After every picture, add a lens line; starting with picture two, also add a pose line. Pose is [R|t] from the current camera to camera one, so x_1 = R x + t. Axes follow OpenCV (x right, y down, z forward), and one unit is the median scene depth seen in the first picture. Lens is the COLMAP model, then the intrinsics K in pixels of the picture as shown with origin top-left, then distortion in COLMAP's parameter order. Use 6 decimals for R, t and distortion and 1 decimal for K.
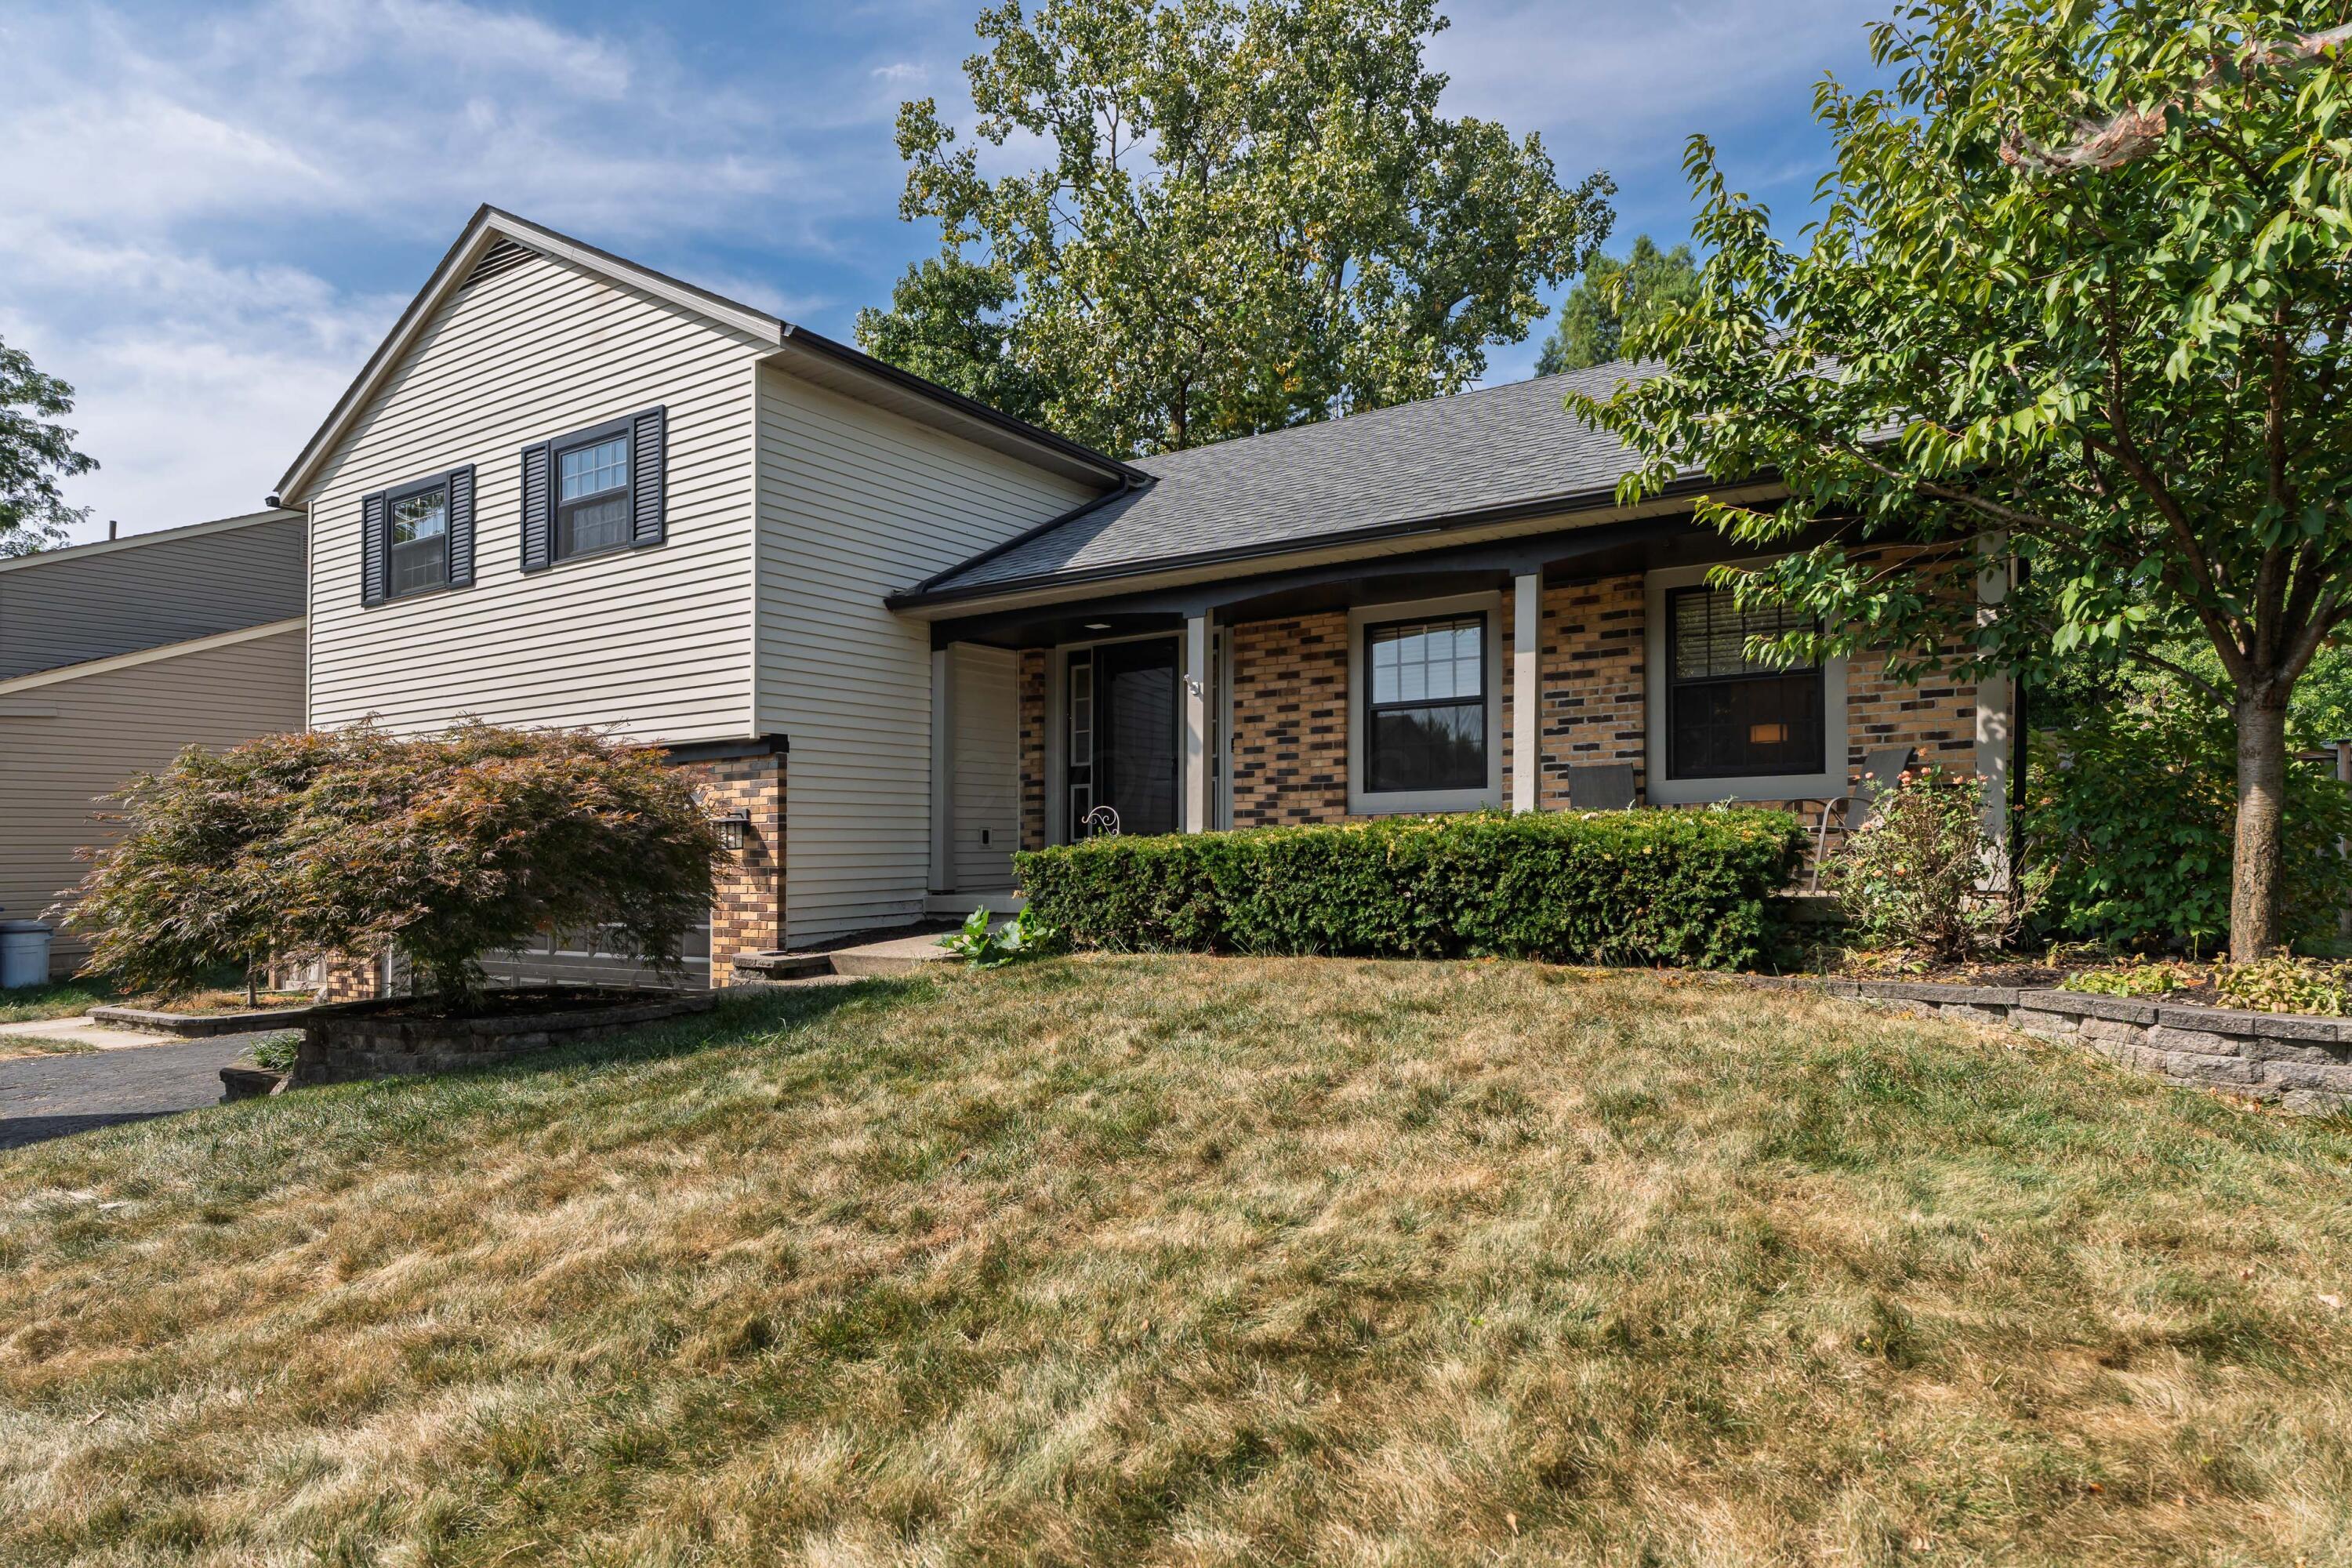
lens RADIAL K [[1328.1, 0, 1174.1], [0, 1328.1, 858.2], [0, 0, 1]] dist [0.000286, 0.000076]
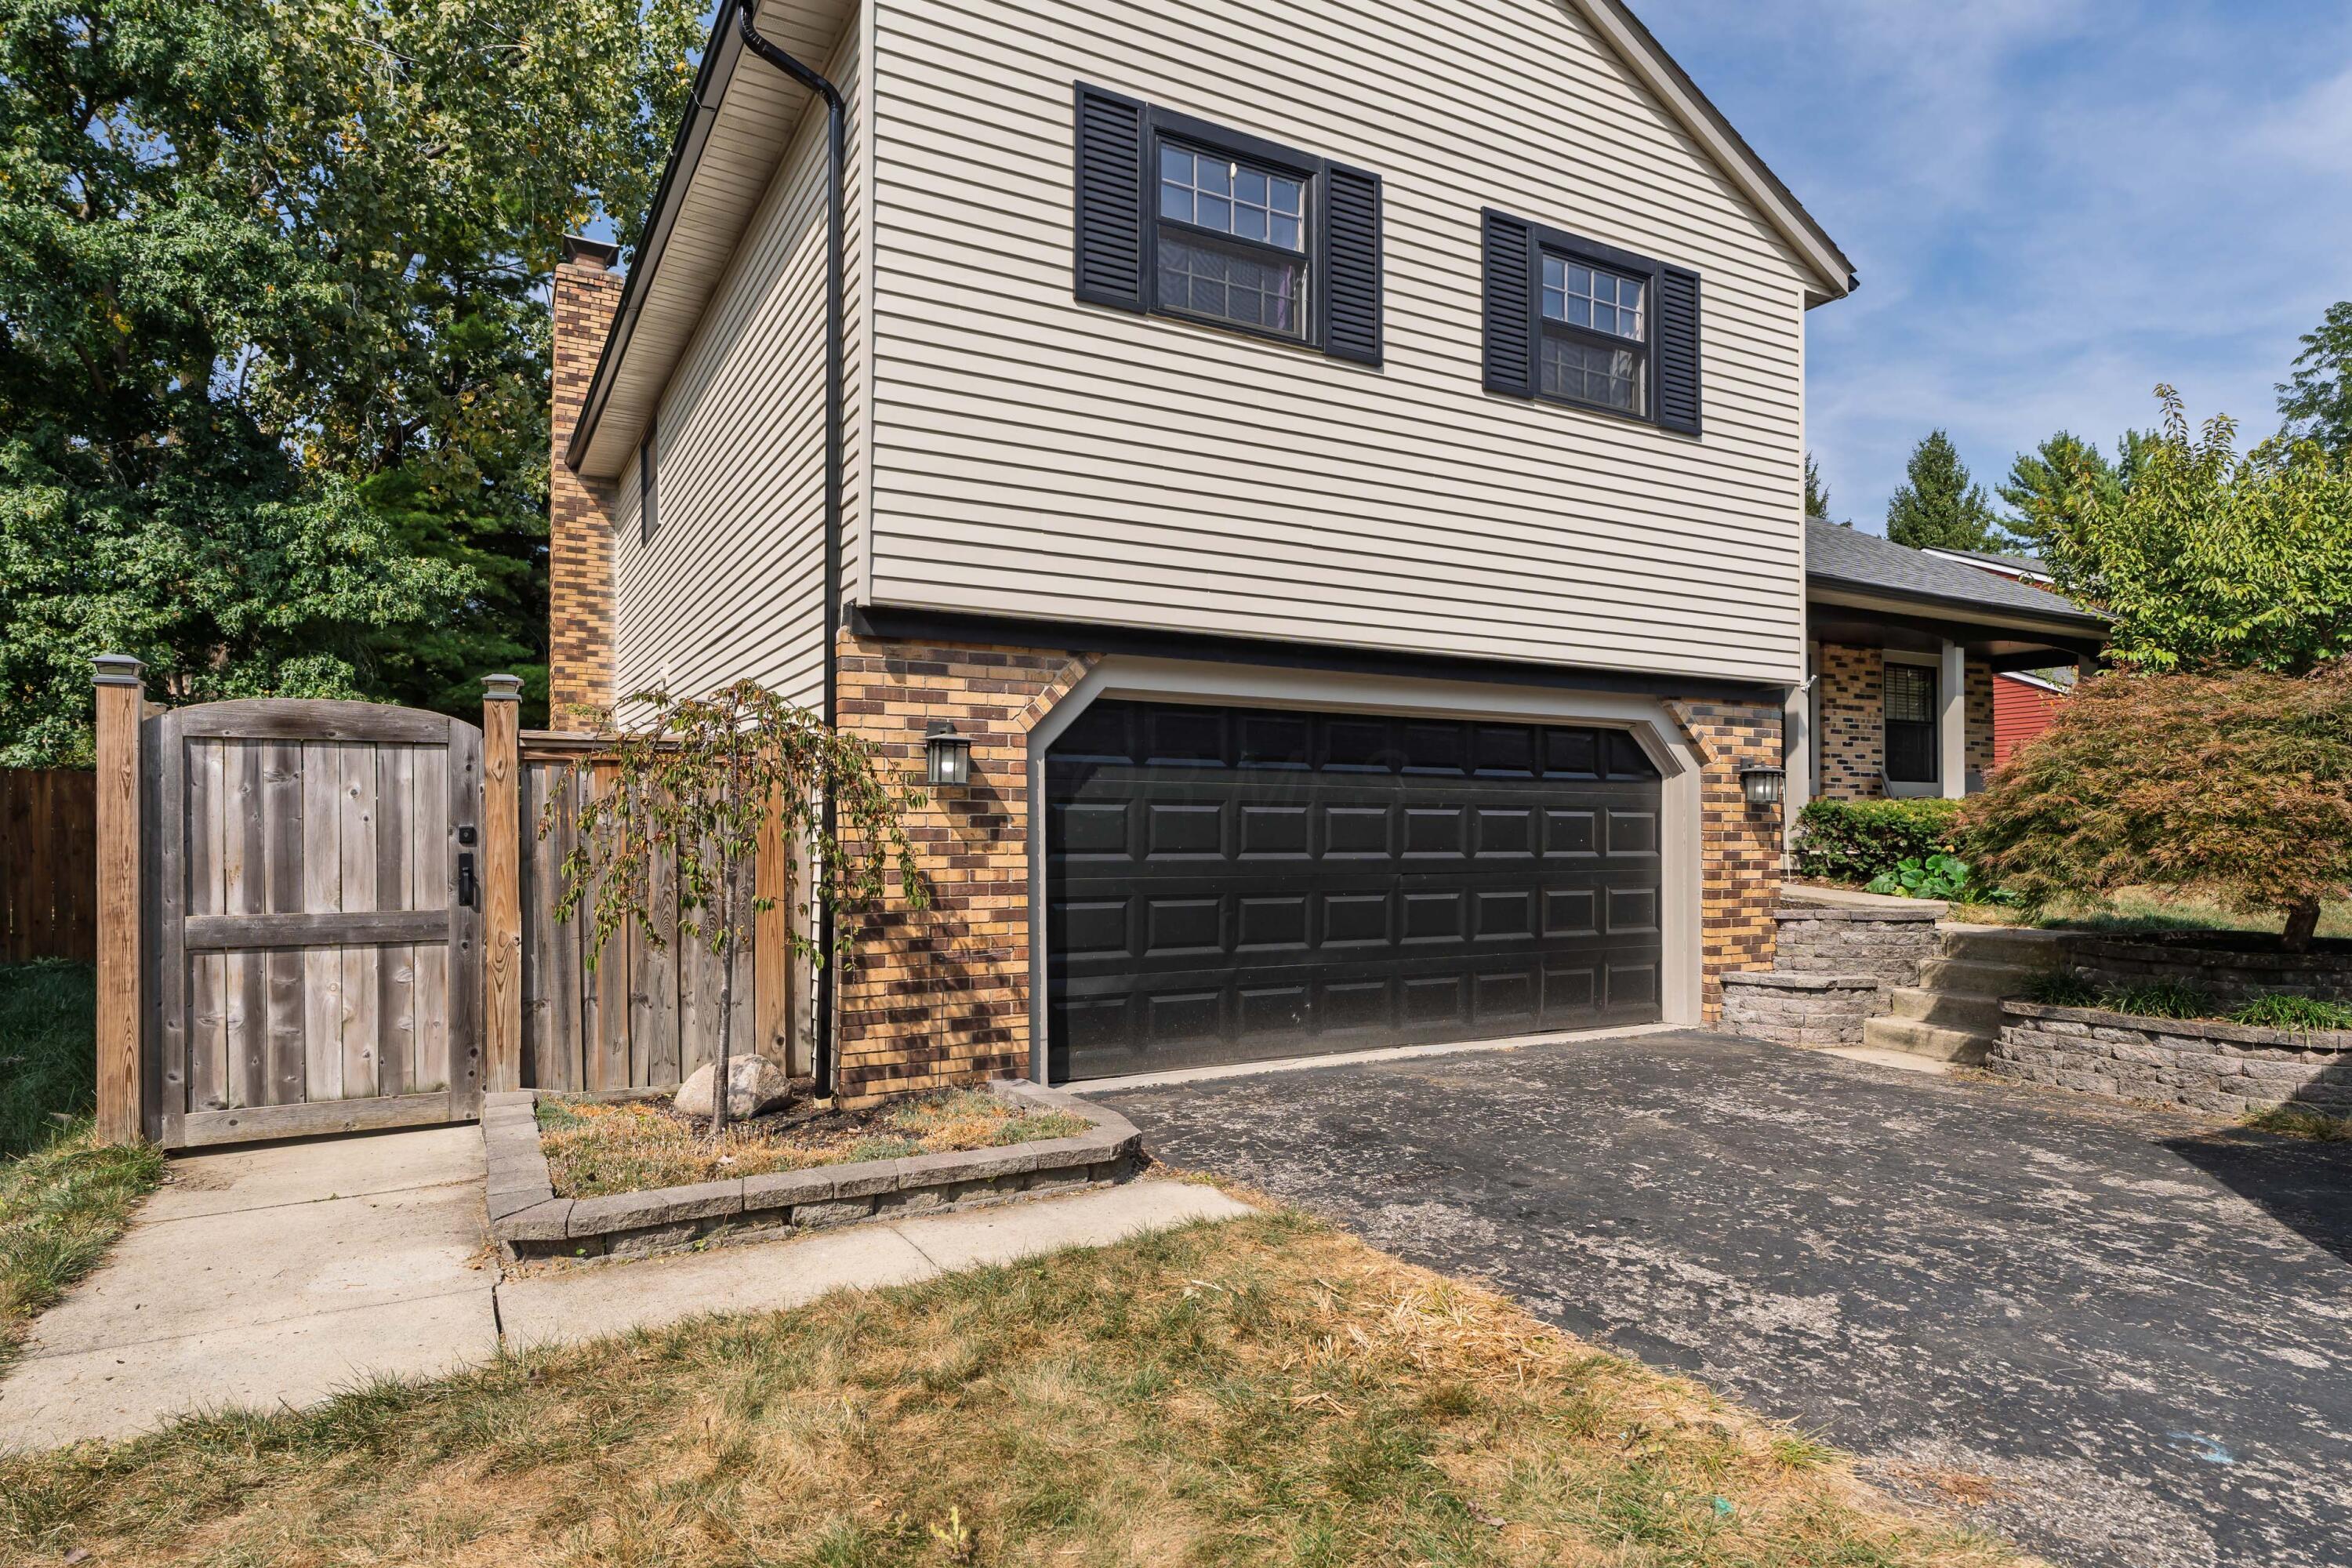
lens RADIAL K [[1328.1, 0, 1174.1], [0, 1328.1, 858.2], [0, 0, 1]] dist [0.000286, 0.000076]
pose [[0.468185, 0.000120, 0.883631, -1.322267], [-0.006441, 0.999974, 0.003277, 0.031594], [-0.883607, -0.007225, 0.468173, 0.918940]]
